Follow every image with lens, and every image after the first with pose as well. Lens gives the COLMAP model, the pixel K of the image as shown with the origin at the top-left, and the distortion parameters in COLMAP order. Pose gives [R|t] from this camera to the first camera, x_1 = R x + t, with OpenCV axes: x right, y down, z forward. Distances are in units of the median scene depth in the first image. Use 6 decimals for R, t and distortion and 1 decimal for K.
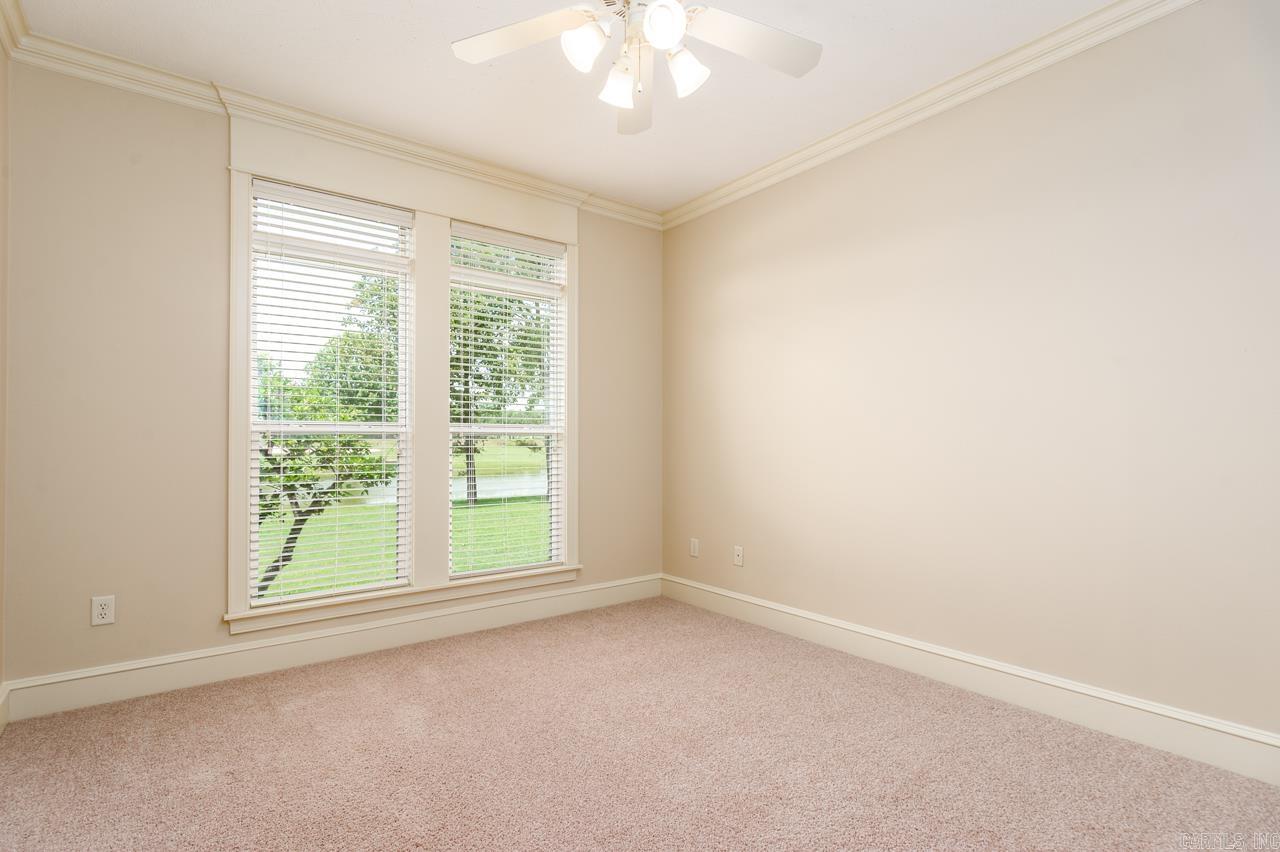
lens RADIAL K [[636.0, 0, 640.6], [0, 636.0, 433.0], [0, 0, 1]] dist [-0.000229, 0.000566]
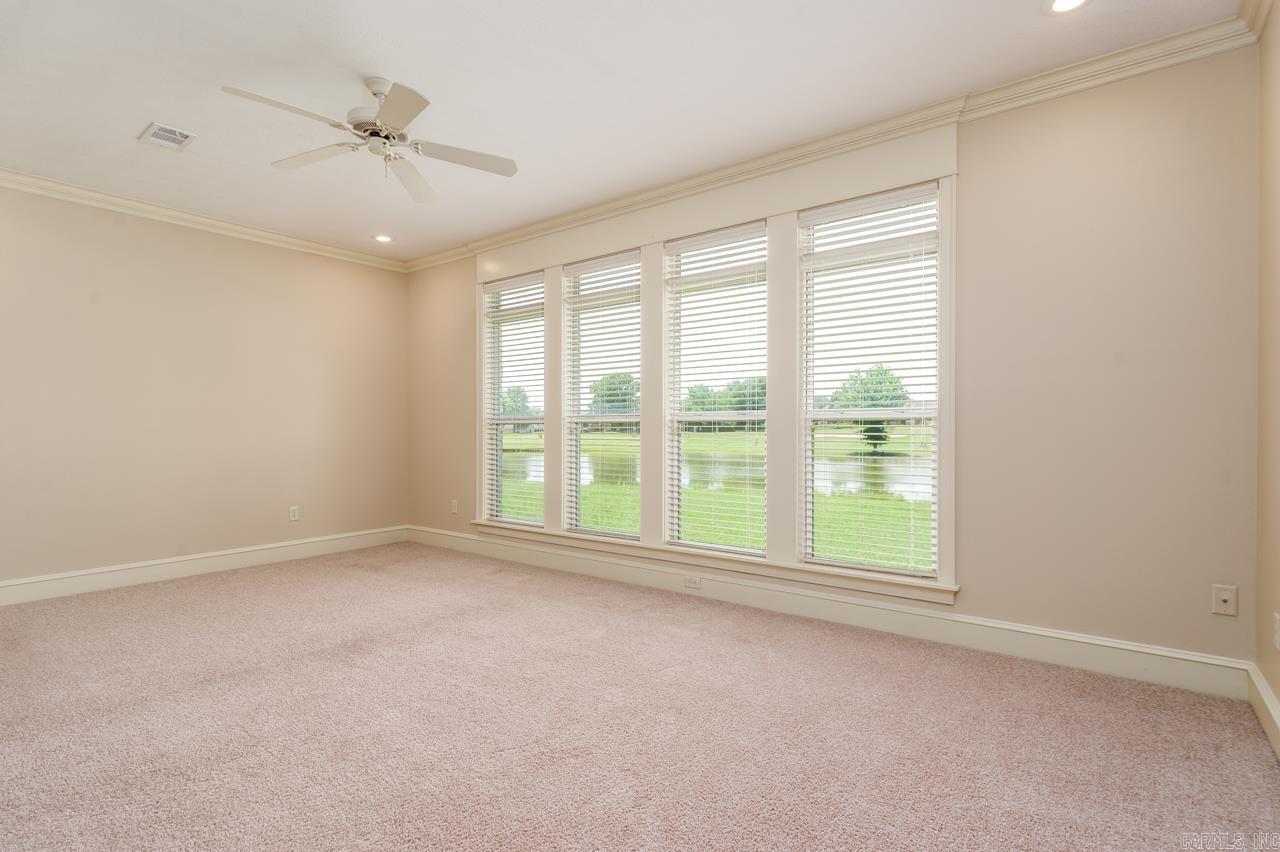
lens RADIAL K [[636.0, 0, 640.6], [0, 636.0, 433.0], [0, 0, 1]] dist [-0.000229, 0.000566]
pose [[0.242920, 0.006507, -0.970025, 0.620135], [0.013331, 0.999861, 0.010046, 0.008253], [0.969955, -0.015371, 0.242799, 0.489143]]
